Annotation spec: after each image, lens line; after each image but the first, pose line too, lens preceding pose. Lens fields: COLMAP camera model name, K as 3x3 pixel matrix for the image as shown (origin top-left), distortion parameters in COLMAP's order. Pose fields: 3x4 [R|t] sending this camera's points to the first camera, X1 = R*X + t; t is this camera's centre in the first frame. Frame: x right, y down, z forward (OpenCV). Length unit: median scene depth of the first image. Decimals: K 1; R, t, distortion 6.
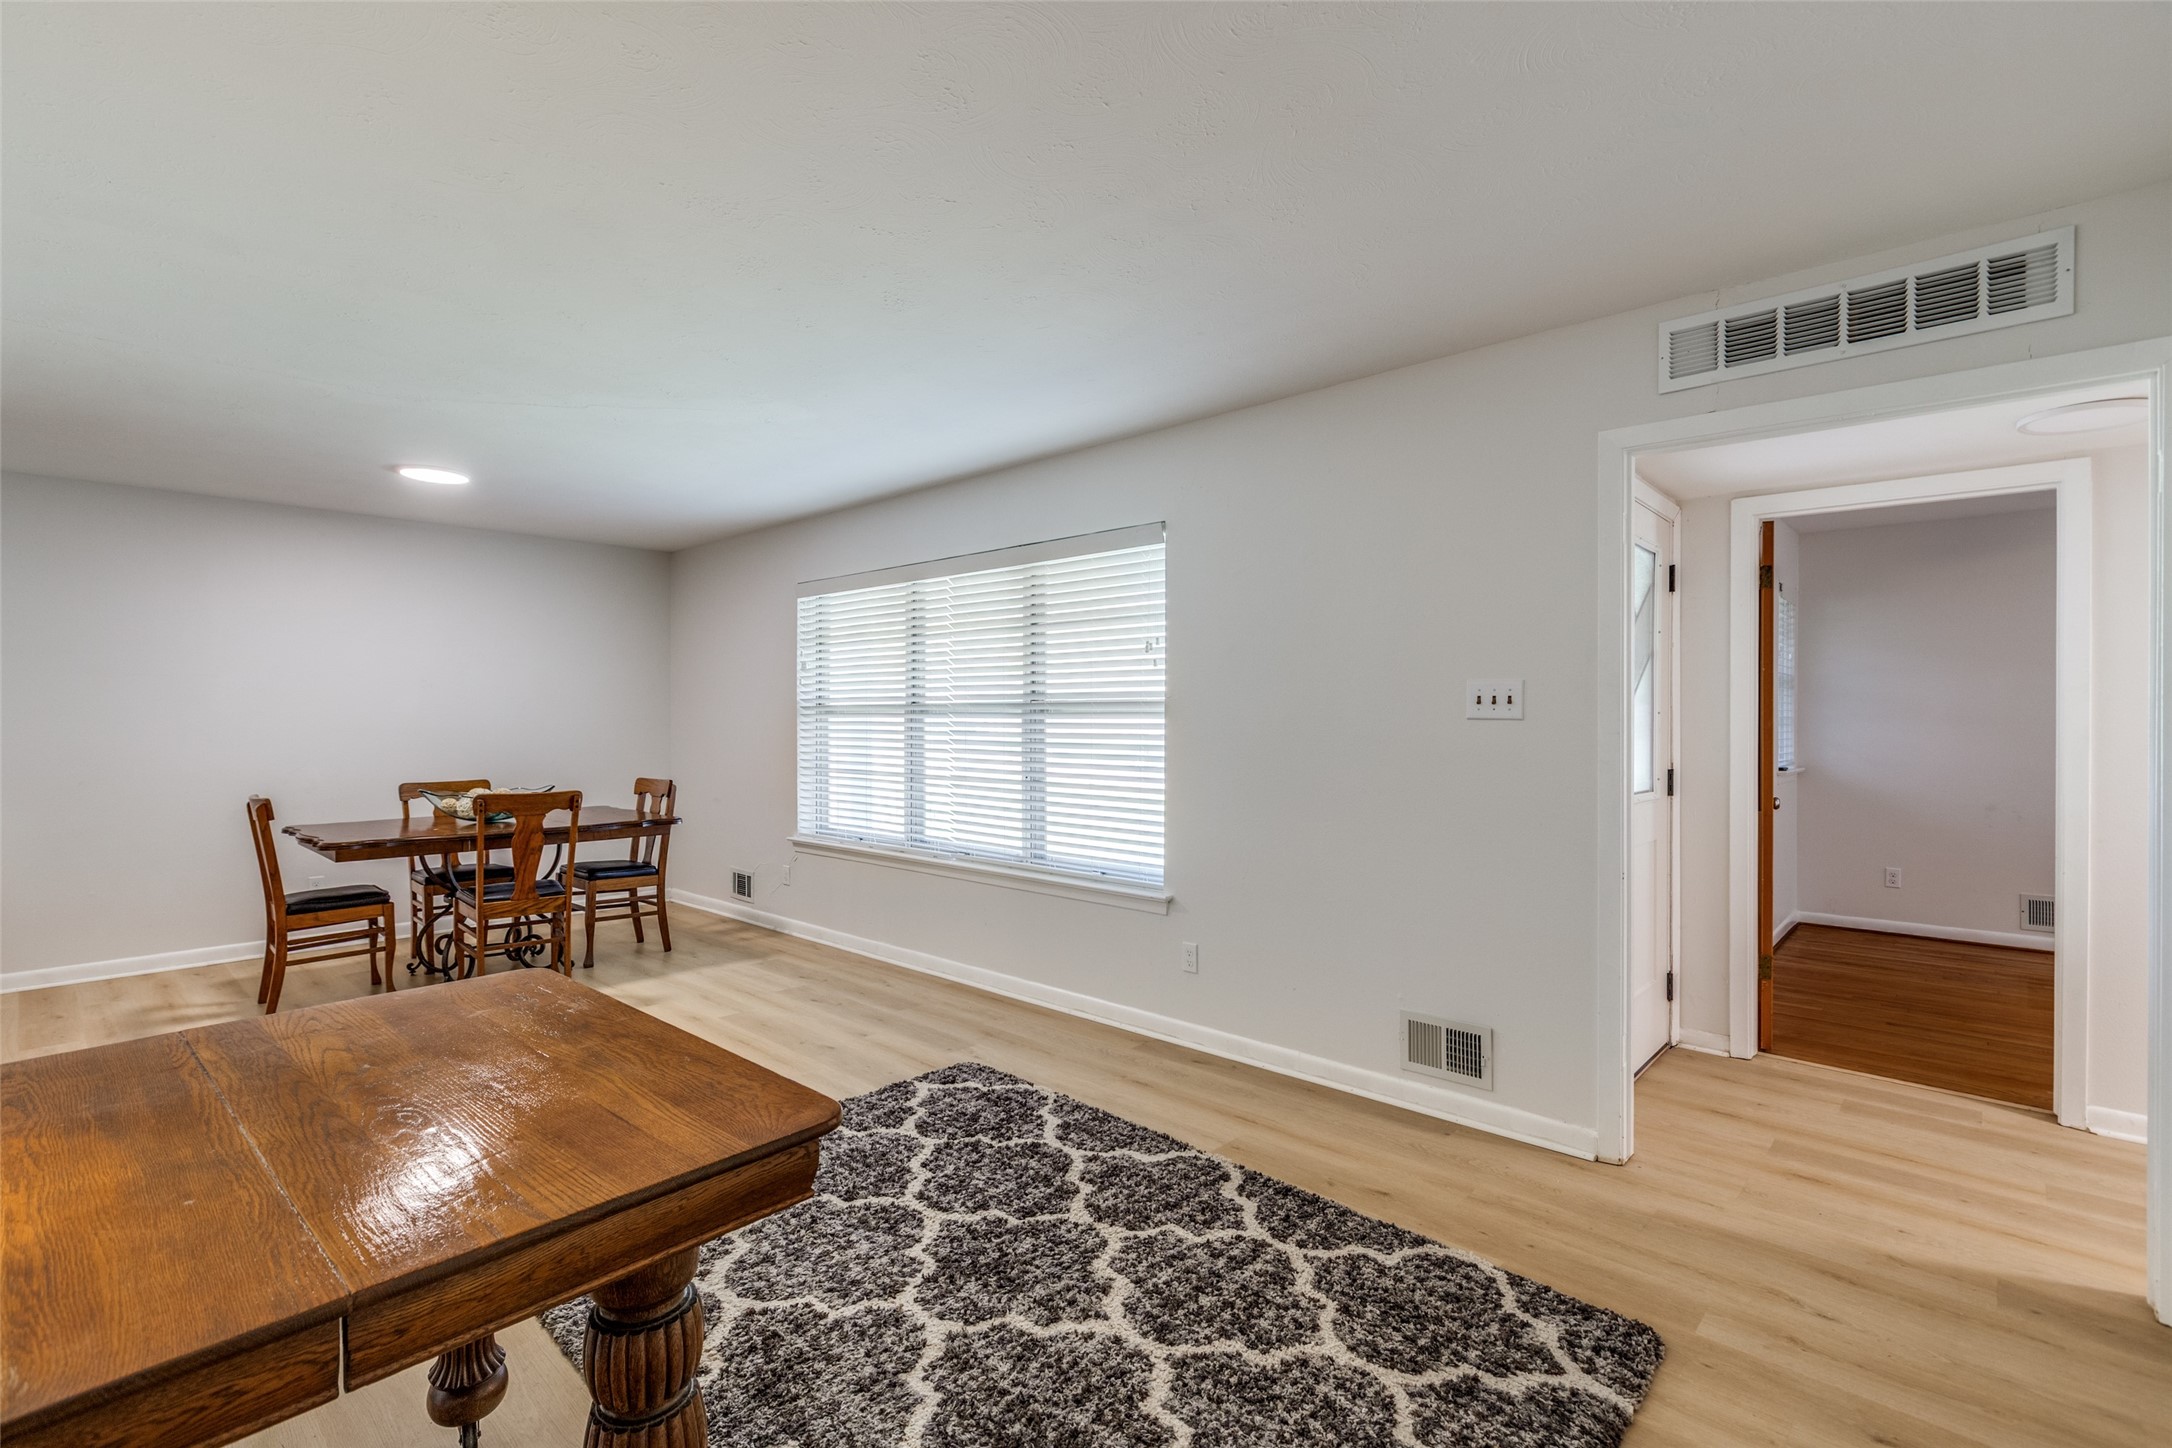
lens RADIAL K [[991.4, 0, 1080.7], [0, 991.4, 725.1], [0, 0, 1]] dist [0.006371, 0.000294]
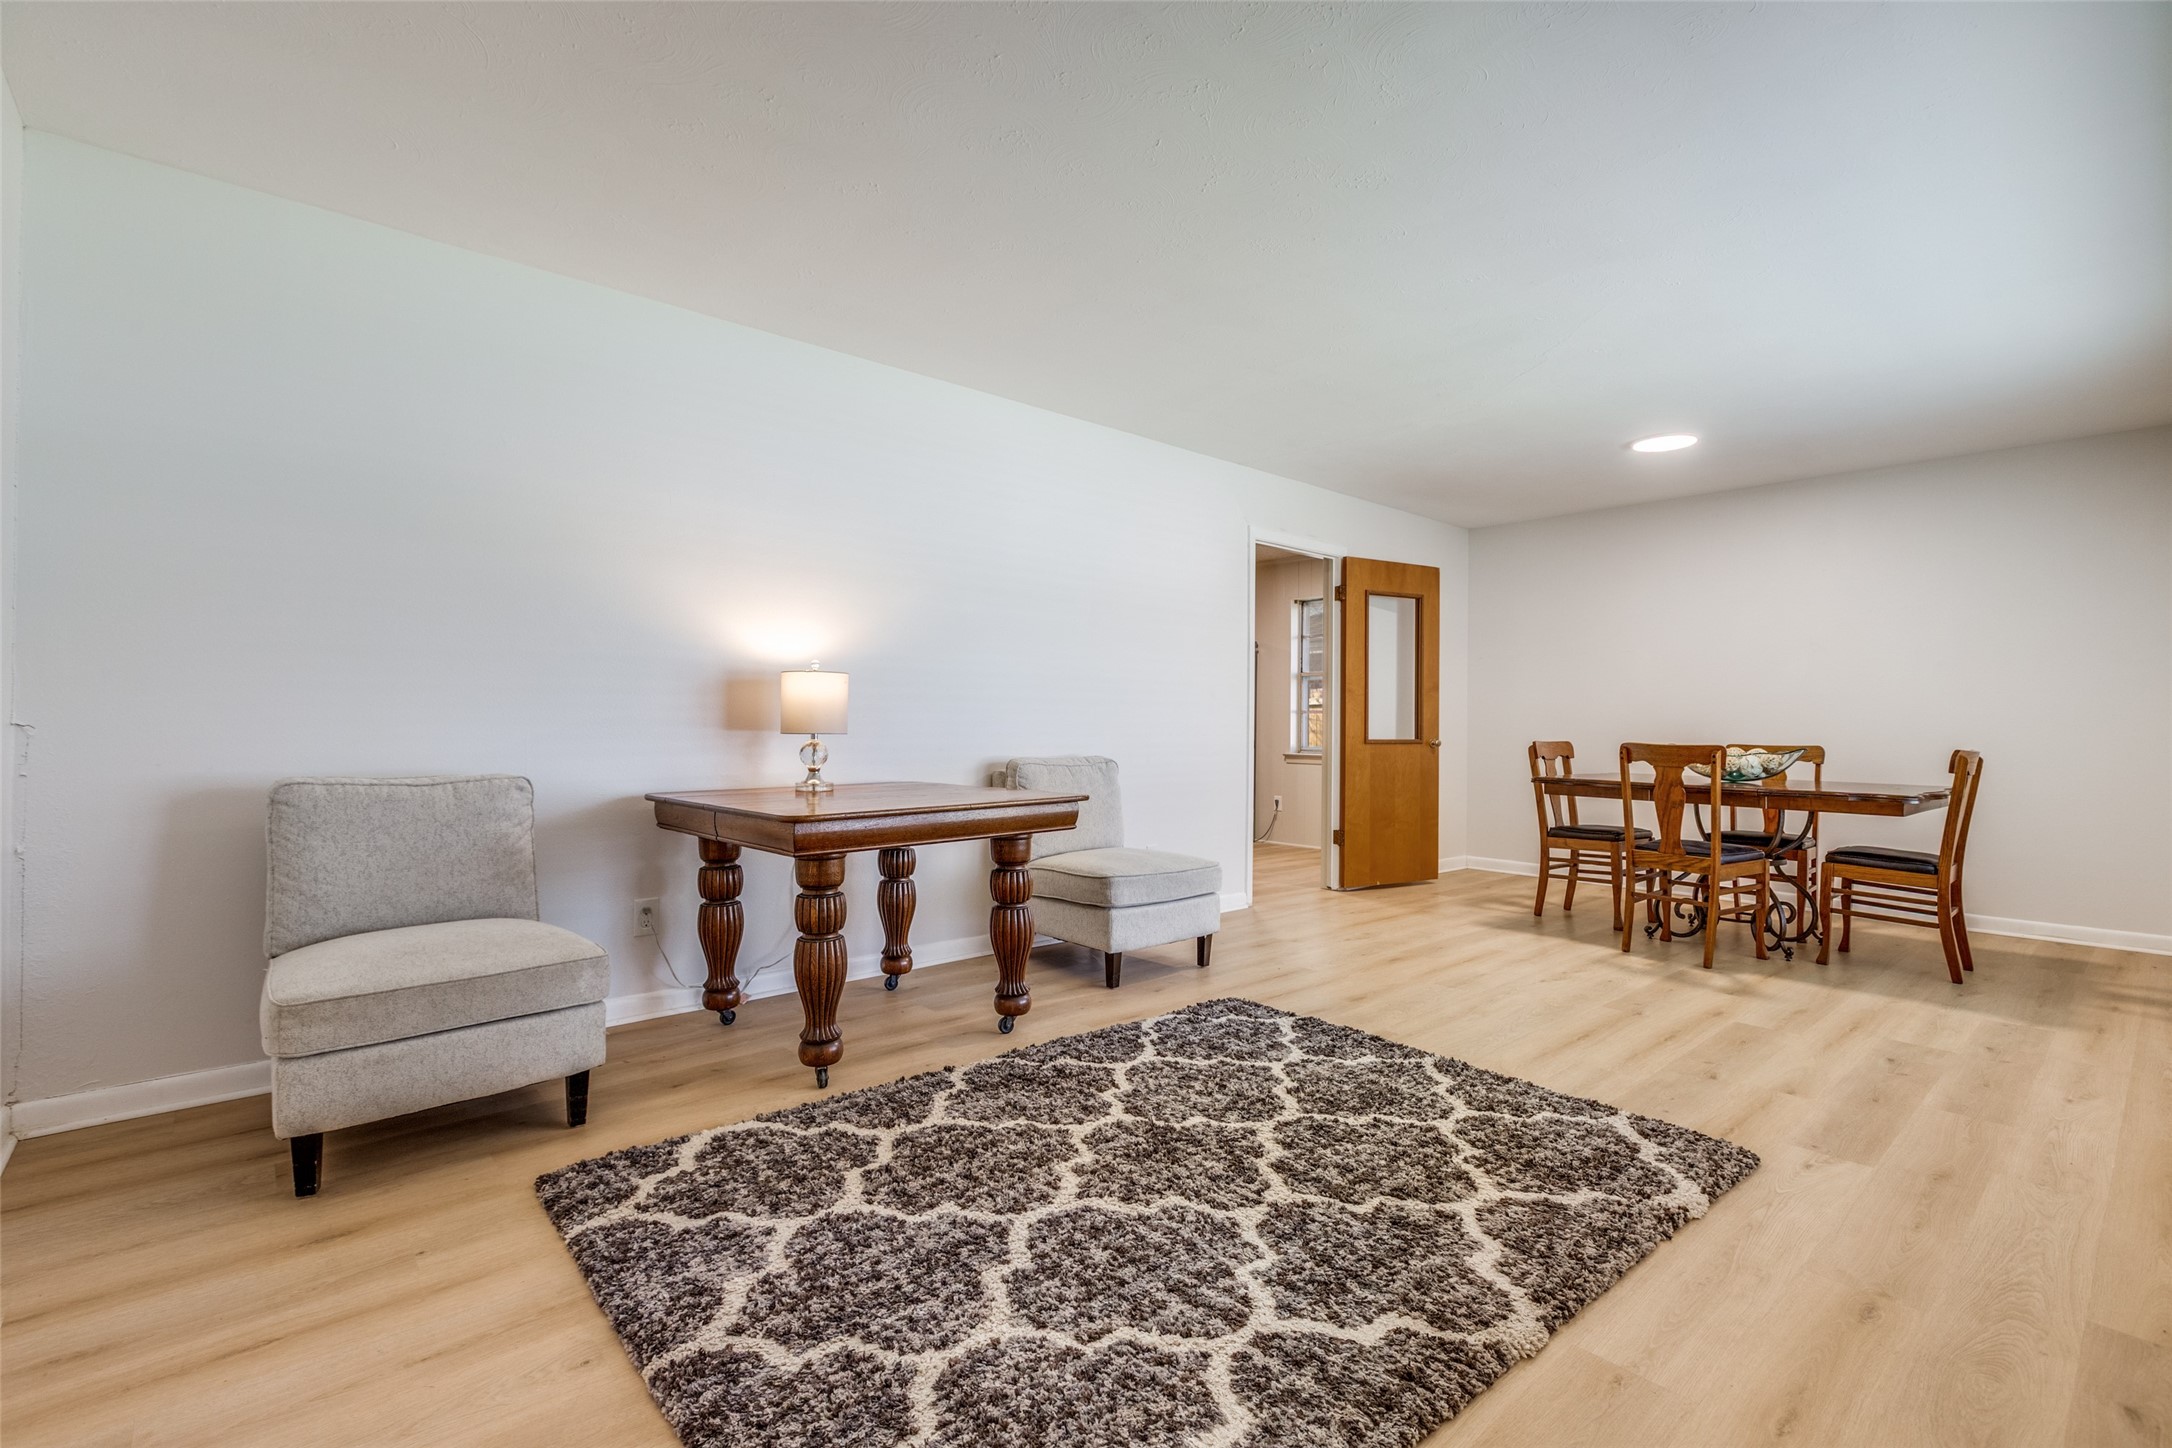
lens RADIAL K [[991.4, 0, 1081.4], [0, 991.4, 723.2], [0, 0, 1]] dist [0.006371, 0.000294]
pose [[-0.111180, -0.005265, -0.993786, 0.768494], [-0.016189, 0.999863, -0.003486, 0.090034], [0.993668, 0.015701, -0.111250, 0.827896]]
